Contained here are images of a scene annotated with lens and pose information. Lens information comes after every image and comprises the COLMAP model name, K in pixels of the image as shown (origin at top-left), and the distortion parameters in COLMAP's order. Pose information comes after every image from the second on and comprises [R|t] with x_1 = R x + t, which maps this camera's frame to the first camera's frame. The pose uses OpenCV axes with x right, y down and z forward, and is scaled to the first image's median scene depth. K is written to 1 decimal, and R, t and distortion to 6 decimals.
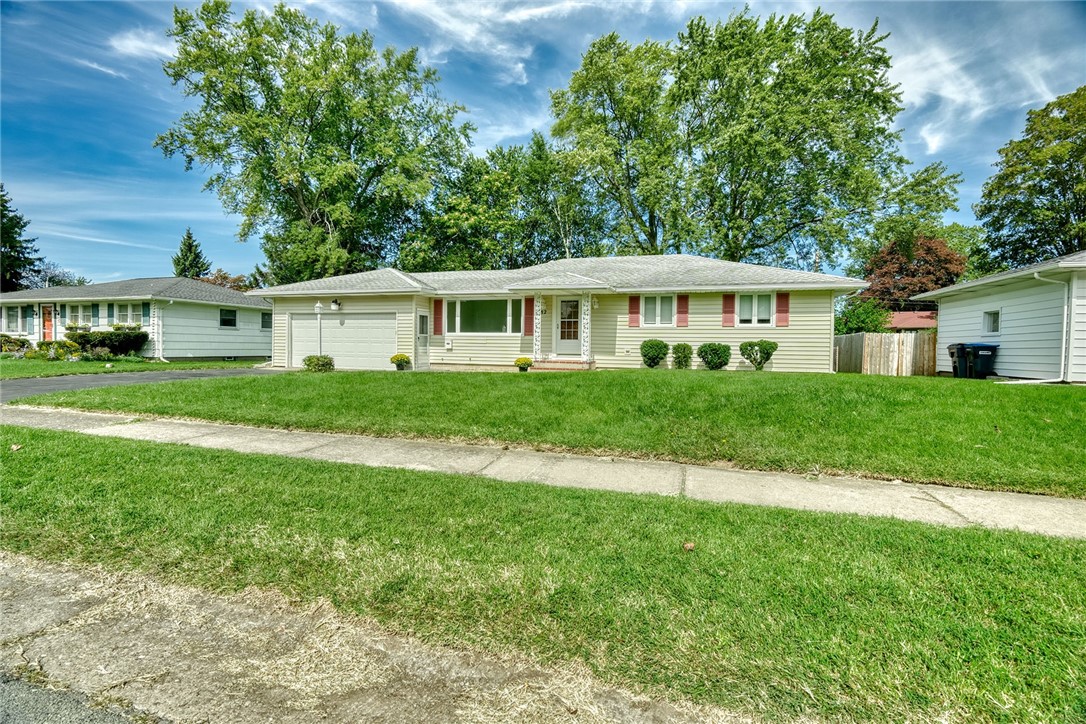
lens RADIAL K [[495.3, 0, 543.0], [0, 495.3, 362.0], [0, 0, 1]] dist [-0.004398, -0.000699]
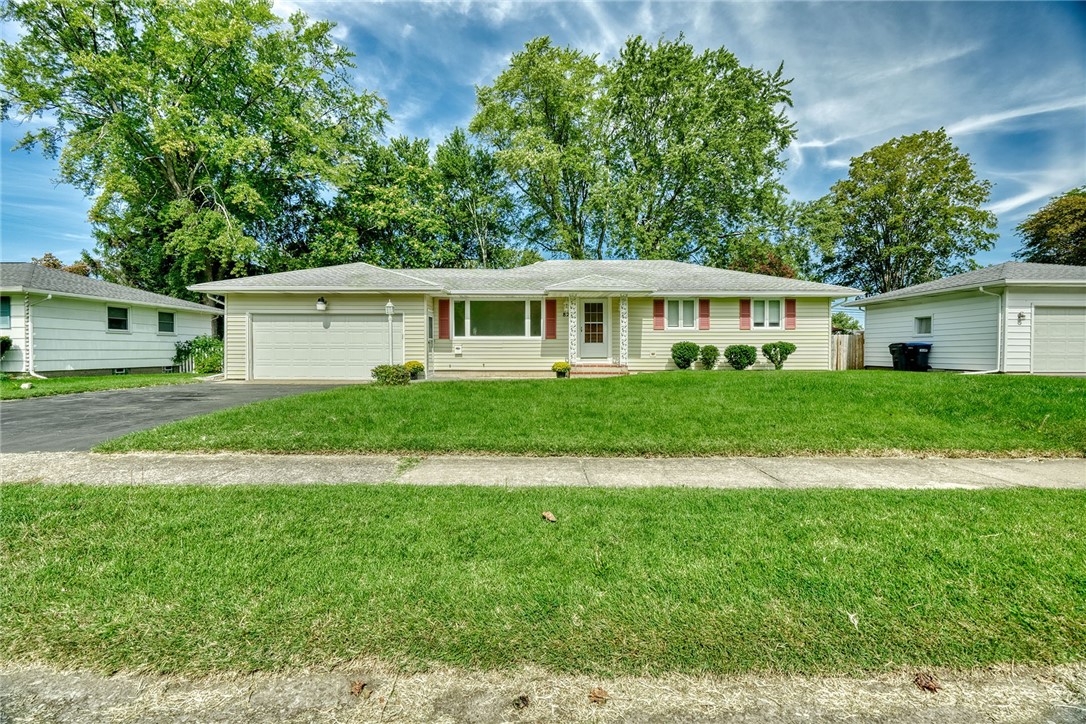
lens RADIAL K [[491.5, 0, 543.0], [0, 491.5, 362.0], [0, 0, 1]] dist [0.001055, 0.000202]
pose [[0.953040, -0.021059, 0.302111, -0.338327], [0.022230, 0.999753, -0.000439, -0.008911], [-0.302027, 0.007134, 0.953273, 0.101399]]
